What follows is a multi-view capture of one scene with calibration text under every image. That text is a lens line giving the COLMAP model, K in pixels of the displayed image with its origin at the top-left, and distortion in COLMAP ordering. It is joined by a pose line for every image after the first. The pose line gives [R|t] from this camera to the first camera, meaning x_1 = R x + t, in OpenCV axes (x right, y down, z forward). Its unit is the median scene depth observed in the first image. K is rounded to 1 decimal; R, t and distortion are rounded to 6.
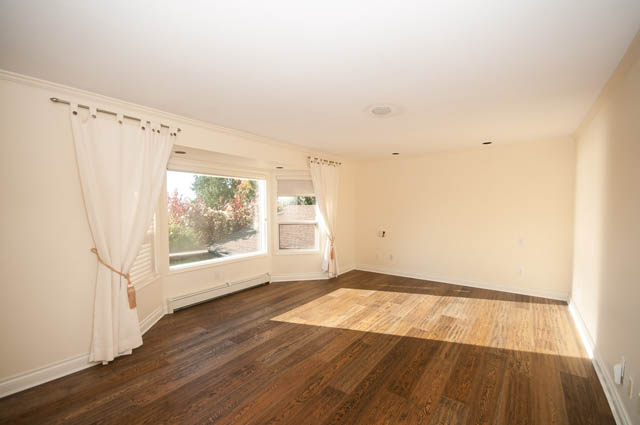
lens RADIAL K [[277.4, 0, 321.4], [0, 277.4, 212.9], [0, 0, 1]] dist [-0.000605, -0.000137]
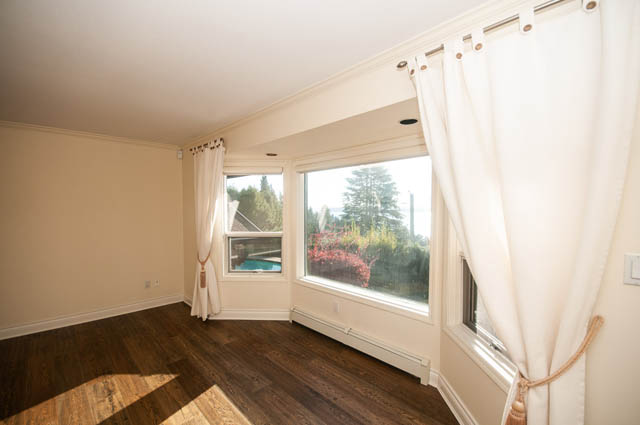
lens RADIAL K [[277.4, 0, 321.8], [0, 277.4, 211.4], [0, 0, 1]] dist [-0.000605, -0.000137]
pose [[-0.134698, 0.021592, -0.990651, 0.445886], [-0.030292, 0.999206, 0.025897, -0.063817], [0.990424, 0.033497, -0.133937, 1.354261]]
